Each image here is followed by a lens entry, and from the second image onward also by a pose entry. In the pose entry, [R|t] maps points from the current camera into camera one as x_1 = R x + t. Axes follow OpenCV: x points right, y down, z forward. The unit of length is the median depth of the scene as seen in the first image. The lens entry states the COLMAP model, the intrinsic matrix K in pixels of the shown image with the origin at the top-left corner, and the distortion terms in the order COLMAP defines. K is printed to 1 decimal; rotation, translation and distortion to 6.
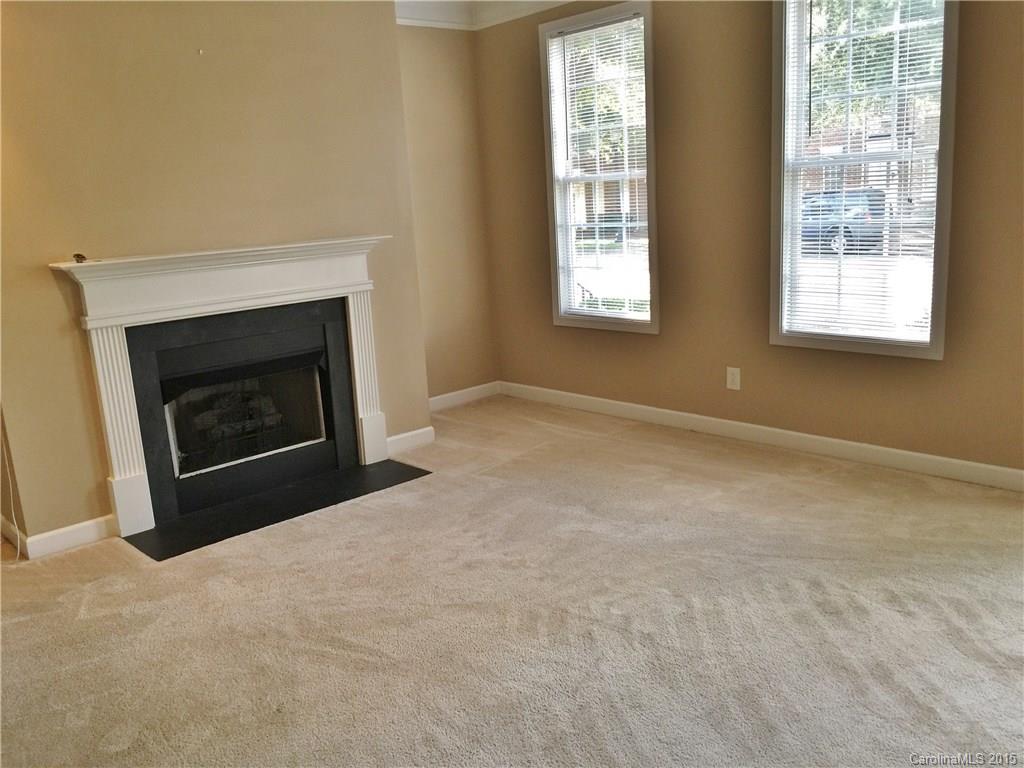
lens RADIAL K [[887.5, 0, 512.4], [0, 887.5, 384.8], [0, 0, 1]] dist [0.009780, -0.000453]
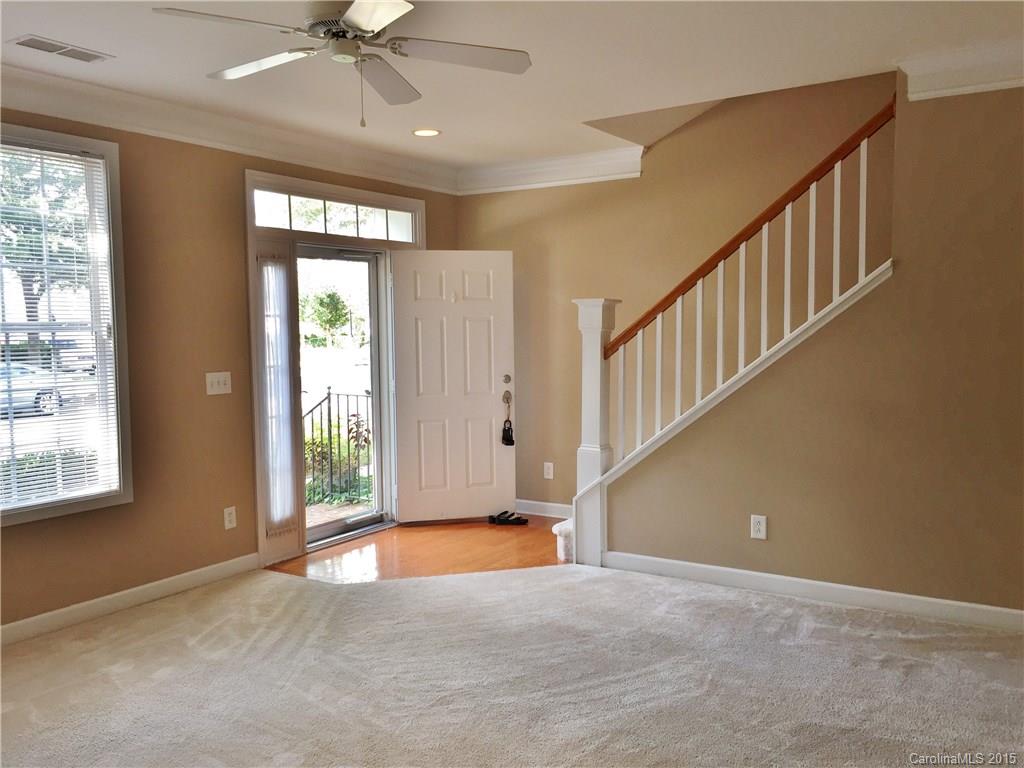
lens RADIAL K [[887.5, 0, 512.9], [0, 887.5, 384.5], [0, 0, 1]] dist [0.009780, -0.000453]
pose [[-0.248700, -0.000987, 0.968580, -0.829399], [0.243513, 0.967816, 0.063513, -0.140465], [-0.937470, 0.251658, -0.240455, 0.854117]]
